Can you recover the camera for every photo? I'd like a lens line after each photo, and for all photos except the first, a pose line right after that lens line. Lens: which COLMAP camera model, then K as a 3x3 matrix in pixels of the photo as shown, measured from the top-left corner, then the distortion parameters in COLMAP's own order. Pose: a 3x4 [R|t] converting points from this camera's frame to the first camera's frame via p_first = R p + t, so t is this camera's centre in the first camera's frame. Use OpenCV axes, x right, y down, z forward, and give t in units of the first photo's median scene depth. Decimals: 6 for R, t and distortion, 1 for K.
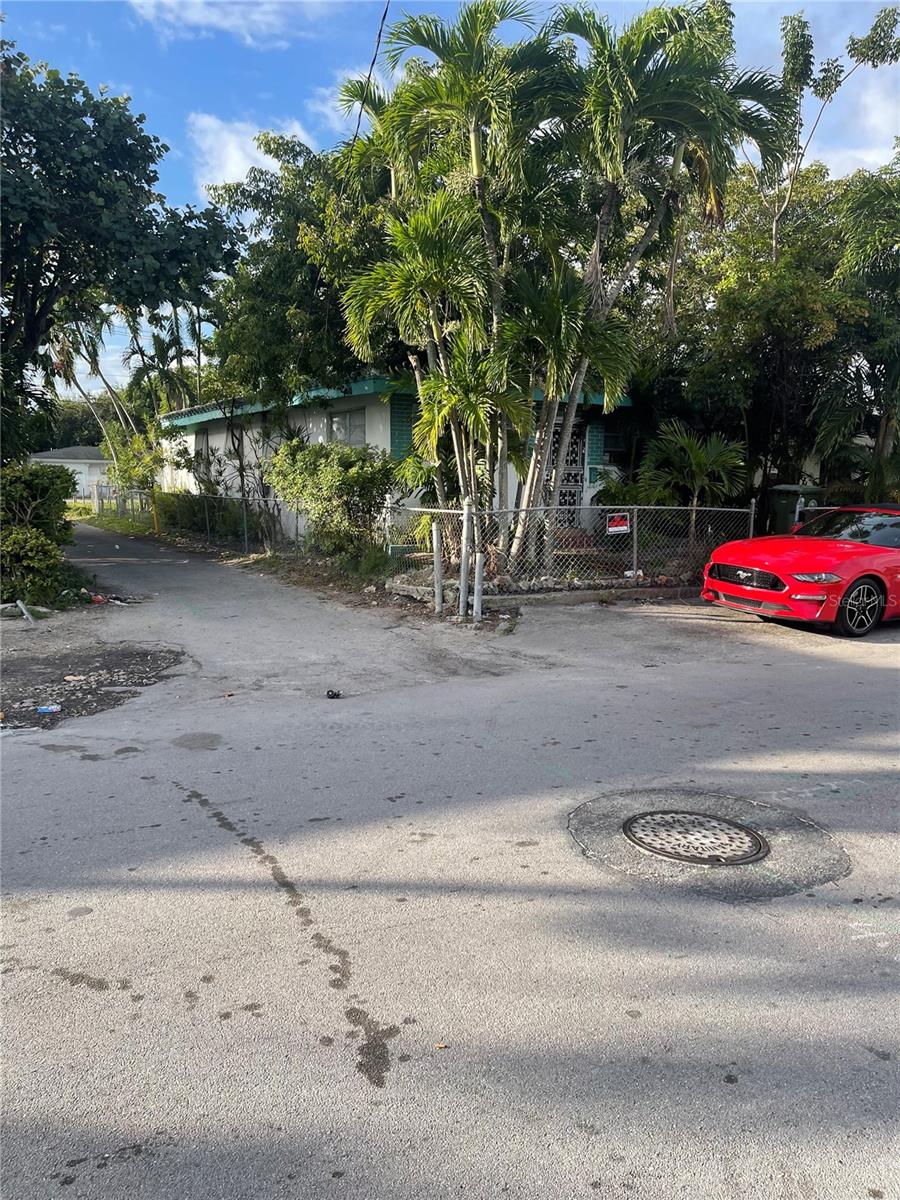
lens RADIAL K [[873.2, 0, 441.4], [0, 873.2, 605.5], [0, 0, 1]] dist [0.069220, -0.095030]
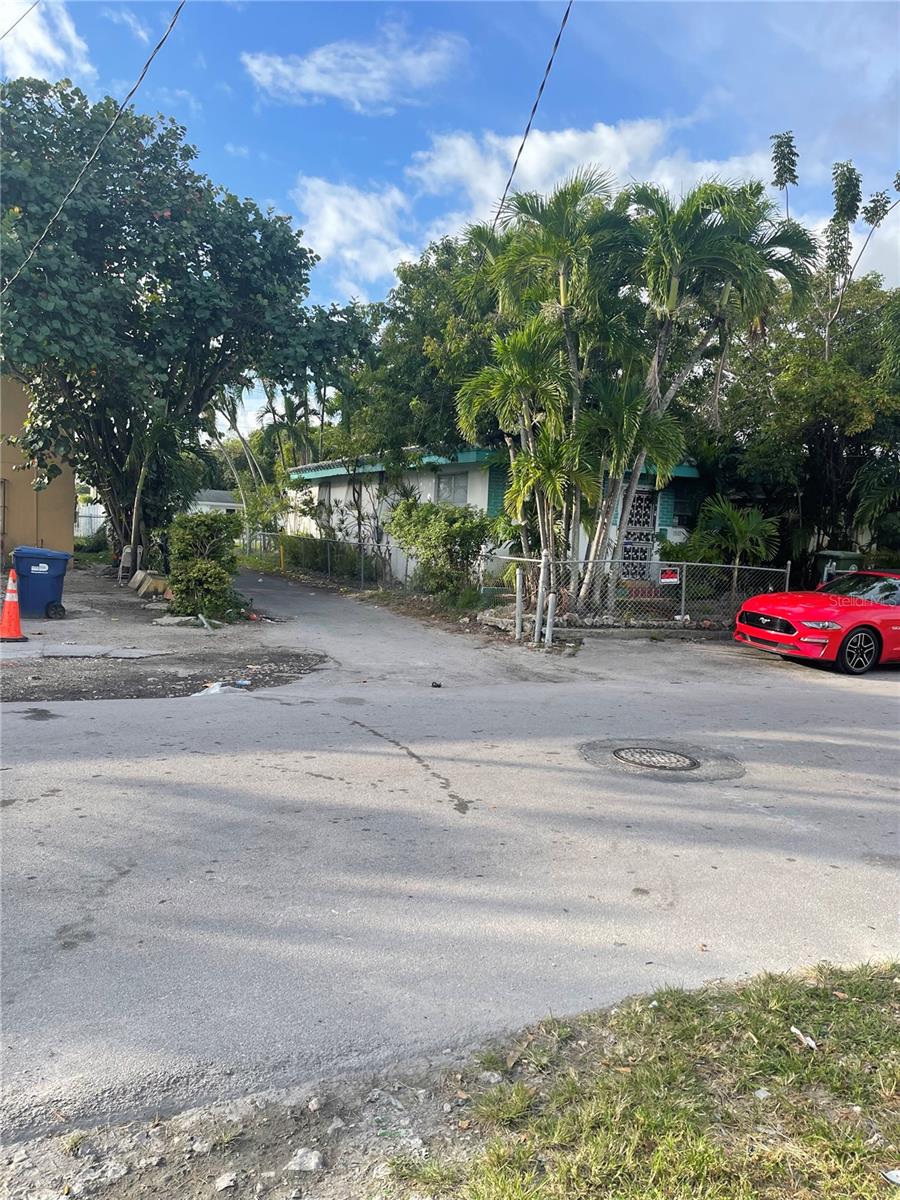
lens RADIAL K [[873.2, 0, 441.4], [0, 873.2, 605.5], [0, 0, 1]] dist [0.069220, -0.095030]
pose [[0.993236, 0.047340, -0.106027, 0.016943], [-0.053260, 0.997135, -0.053713, 0.030598], [0.103181, 0.058997, 0.992911, -0.250150]]
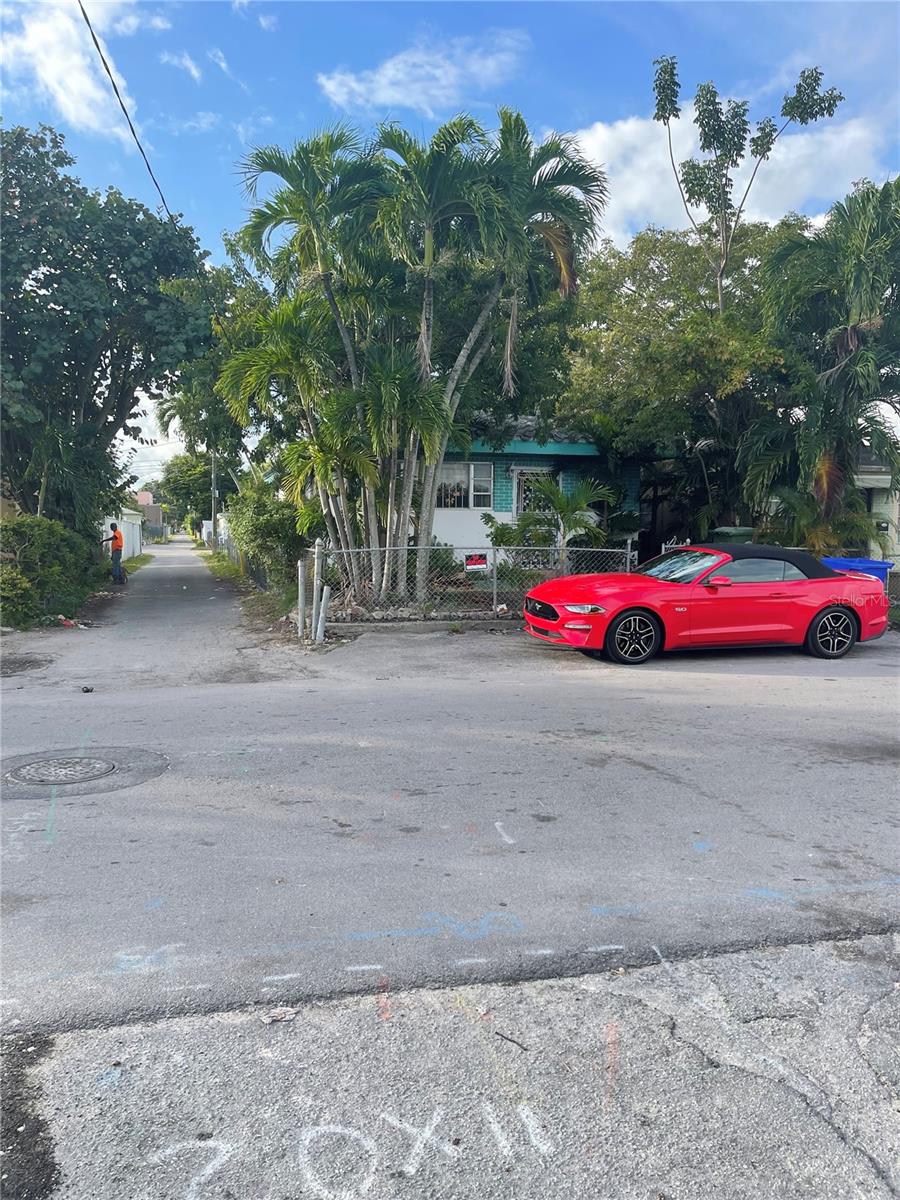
lens RADIAL K [[873.2, 0, 441.4], [0, 873.2, 605.5], [0, 0, 1]] dist [0.069220, -0.095030]
pose [[0.972505, 0.010151, -0.232662, 0.416174], [-0.023543, 0.998217, -0.054855, 0.023596], [0.231690, 0.058824, 0.971009, -0.081990]]
